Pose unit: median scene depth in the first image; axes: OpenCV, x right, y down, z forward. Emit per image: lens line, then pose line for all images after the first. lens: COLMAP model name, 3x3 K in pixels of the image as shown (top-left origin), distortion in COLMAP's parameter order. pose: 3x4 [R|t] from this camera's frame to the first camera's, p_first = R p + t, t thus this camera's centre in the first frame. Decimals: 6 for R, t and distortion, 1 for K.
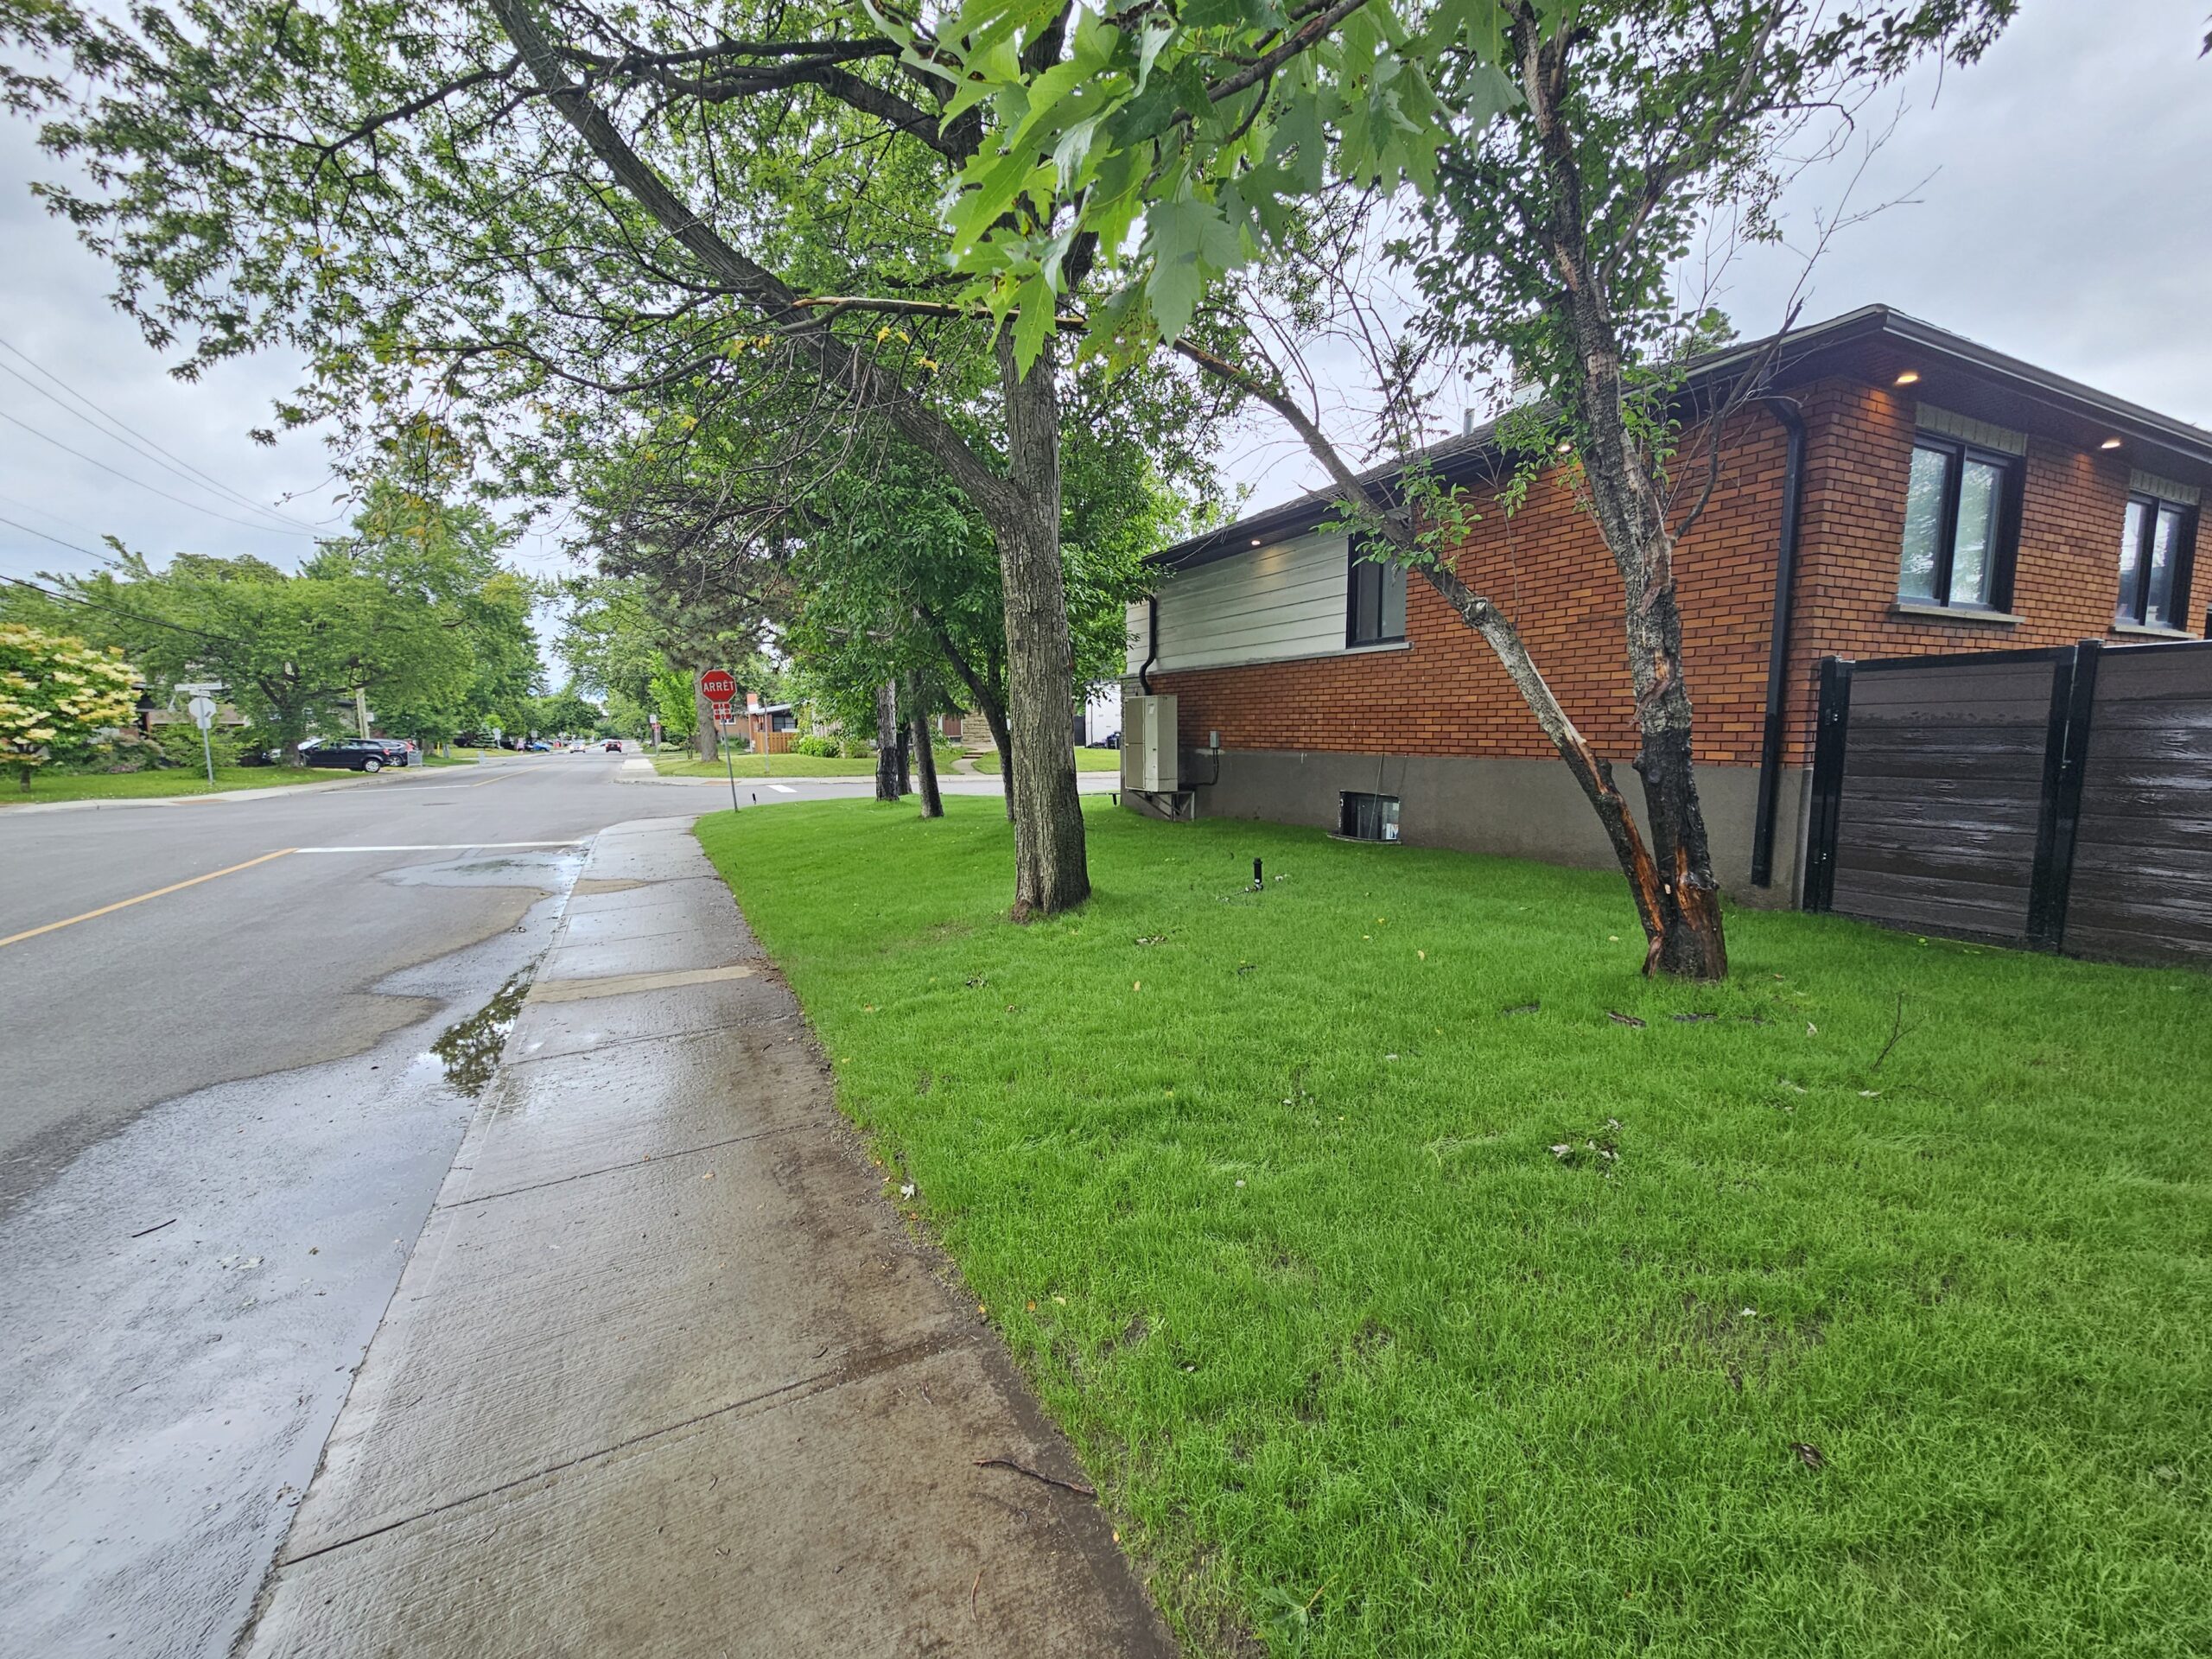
lens RADIAL K [[908.0, 0, 1106.0], [0, 908.0, 829.5], [0, 0, 1]] dist [0.001009, 0.002949]
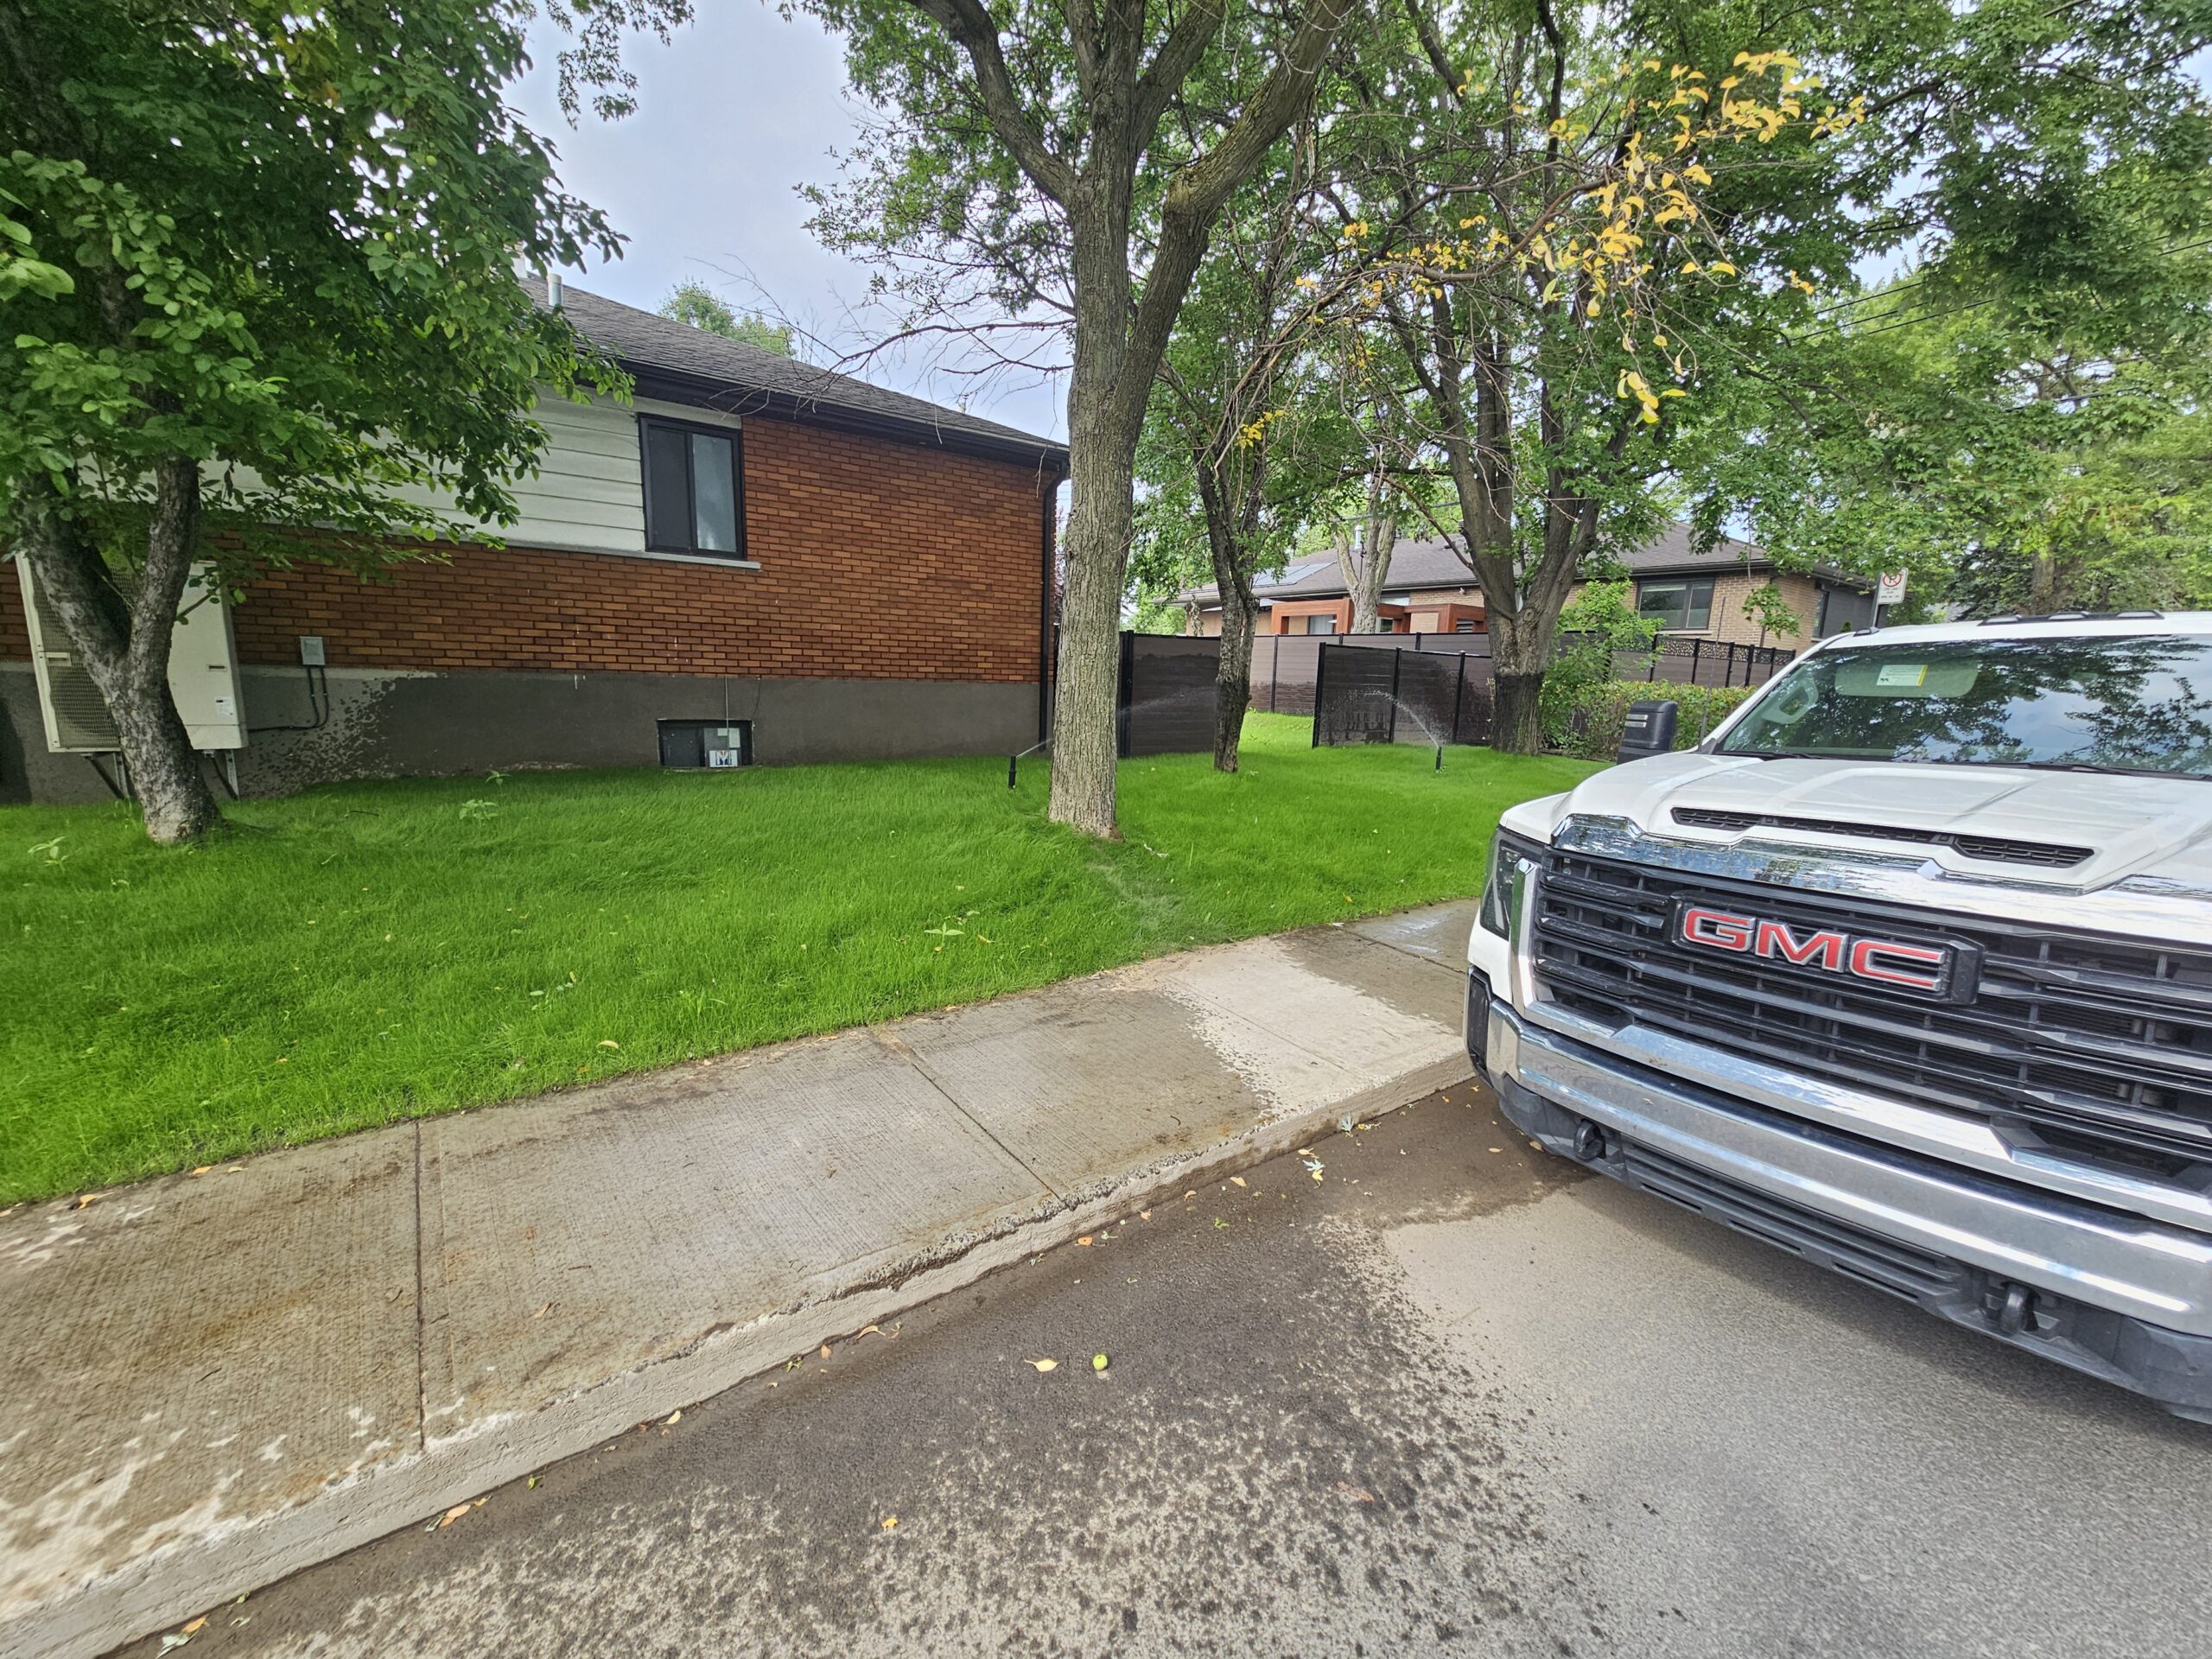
lens RADIAL K [[895.4, 0, 1123.0], [0, 895.4, 840.2], [0, 0, 1]] dist [-0.000285, 0.000232]
pose [[-0.170733, -0.173052, 0.970002, -0.661896], [0.083792, 0.978340, 0.189288, -0.054611], [-0.981748, 0.113596, -0.152534, 0.709899]]
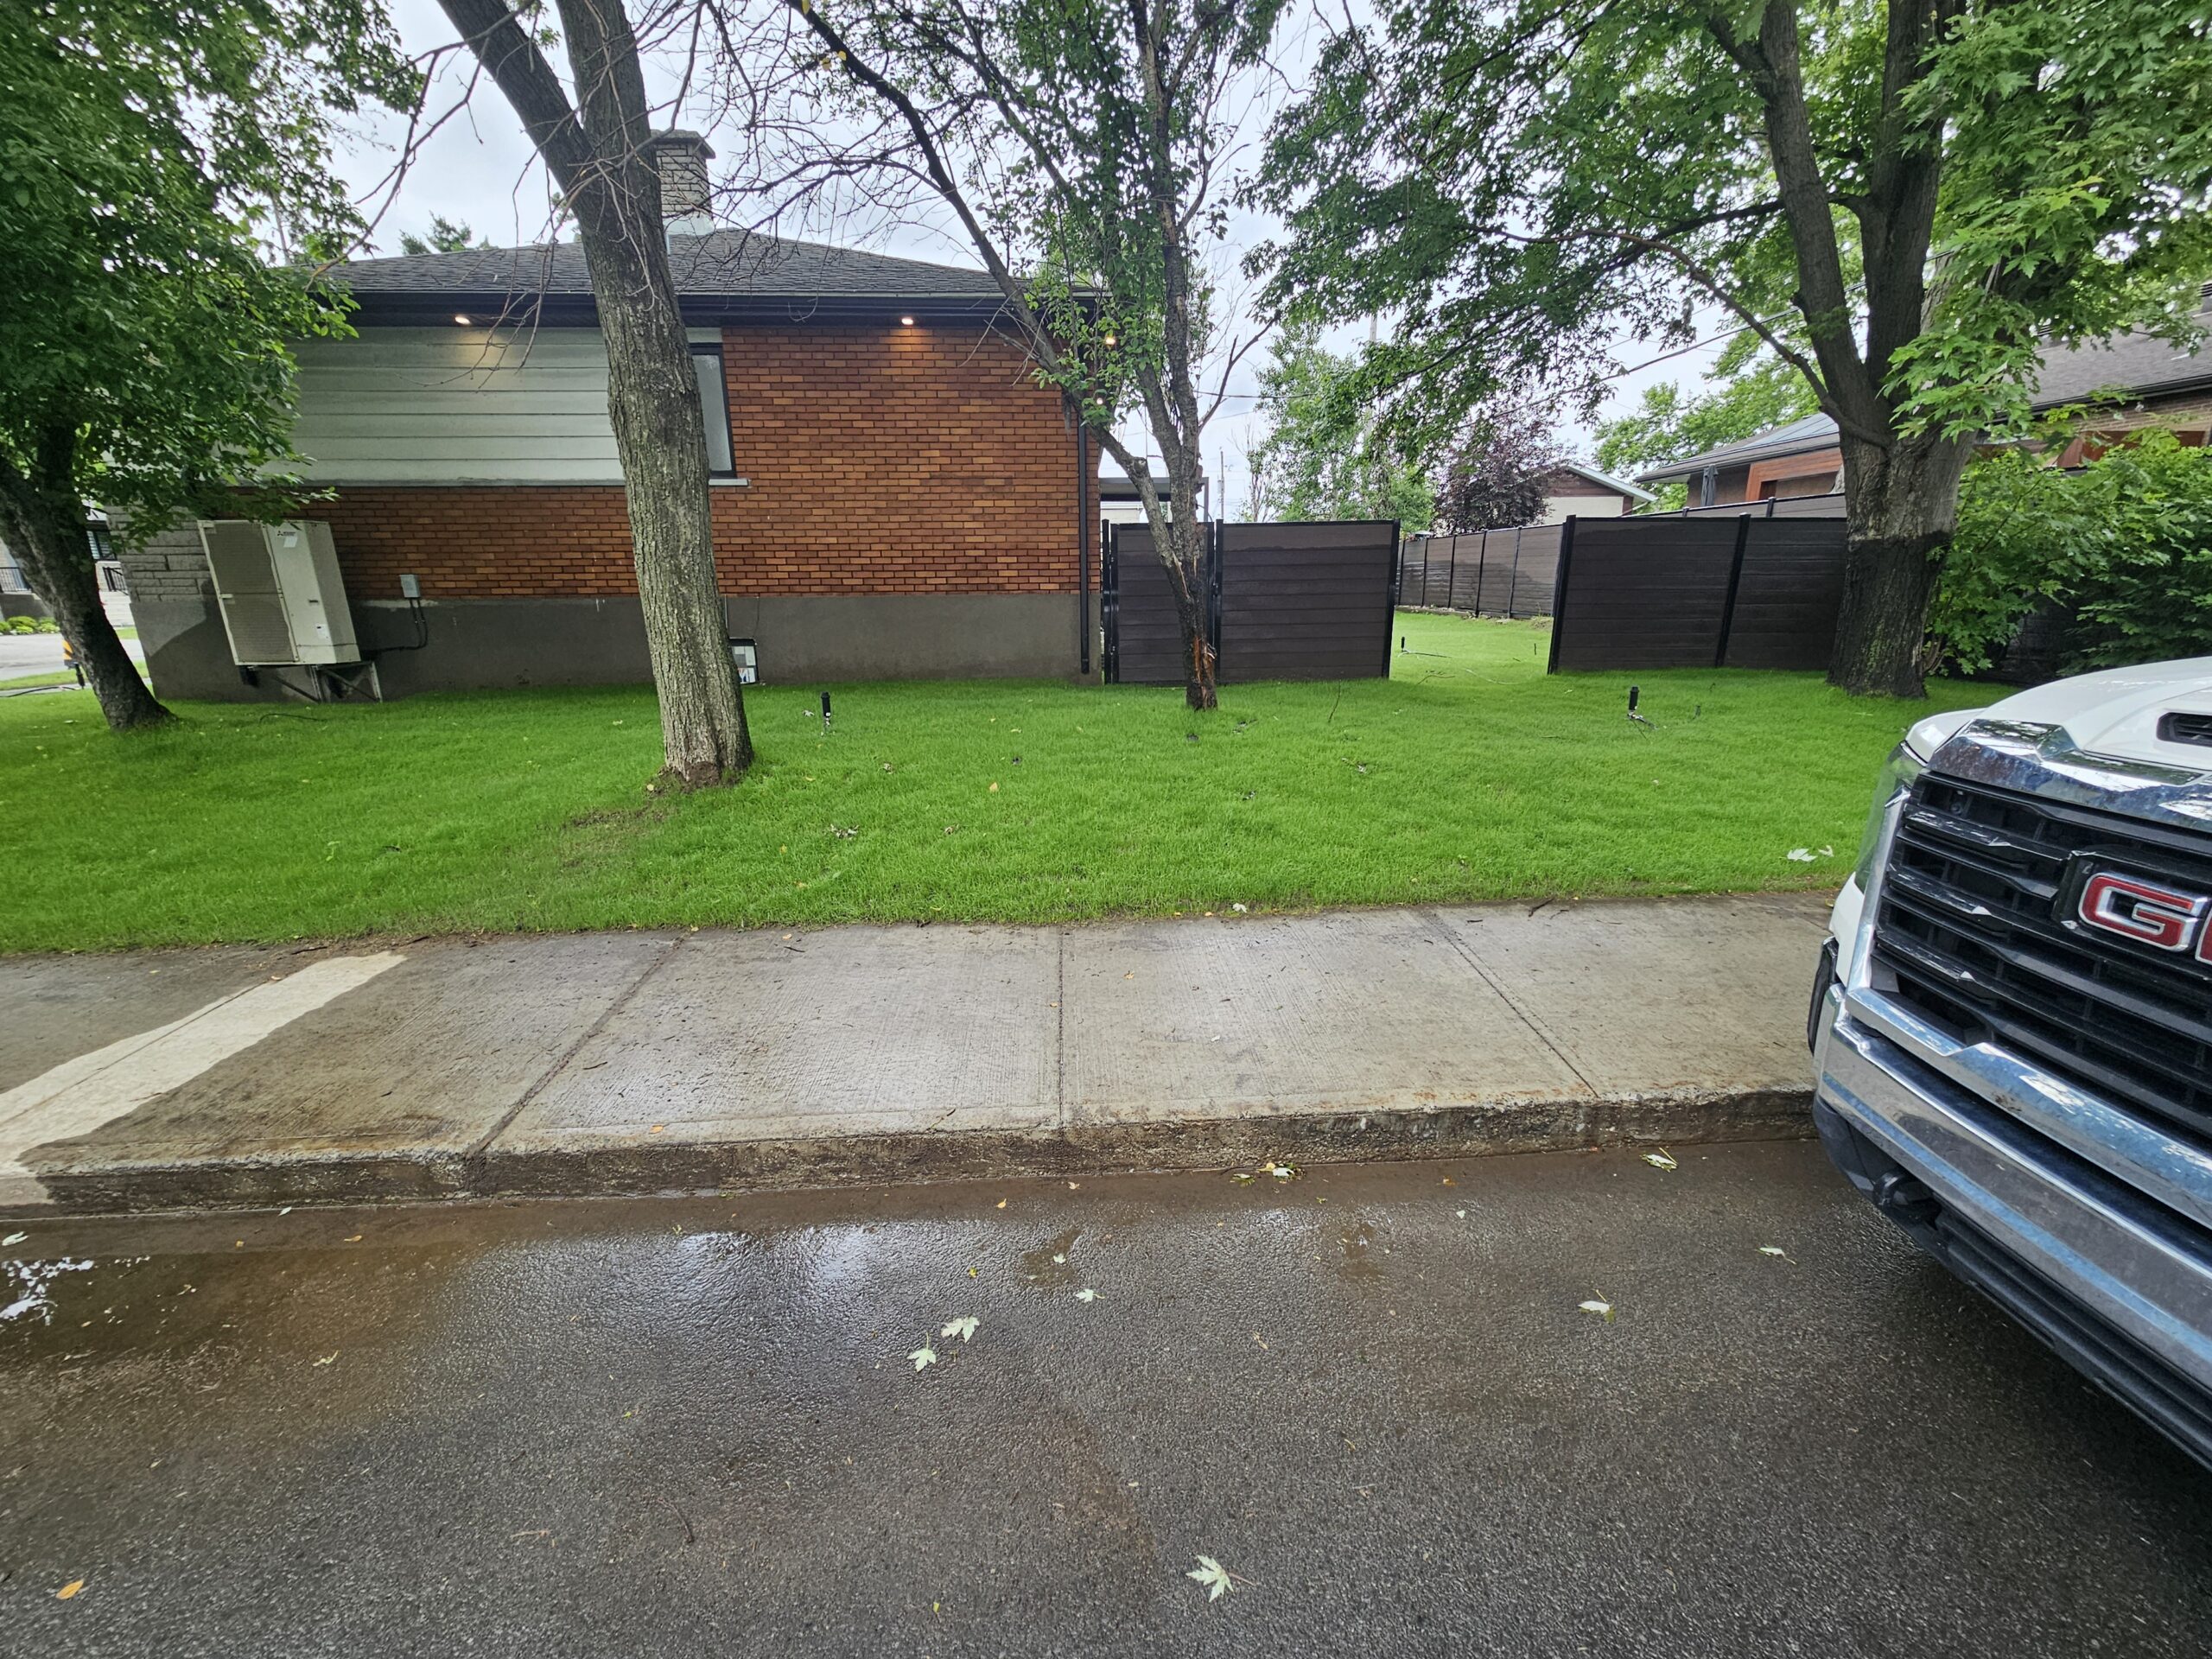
lens RADIAL K [[895.4, 0, 1123.0], [0, 895.4, 840.2], [0, 0, 1]] dist [-0.000285, 0.000232]
pose [[0.414569, -0.248866, 0.875328, -0.406530], [0.107936, 0.968537, 0.224246, 0.002012], [-0.903594, 0.001514, 0.428386, 0.182233]]
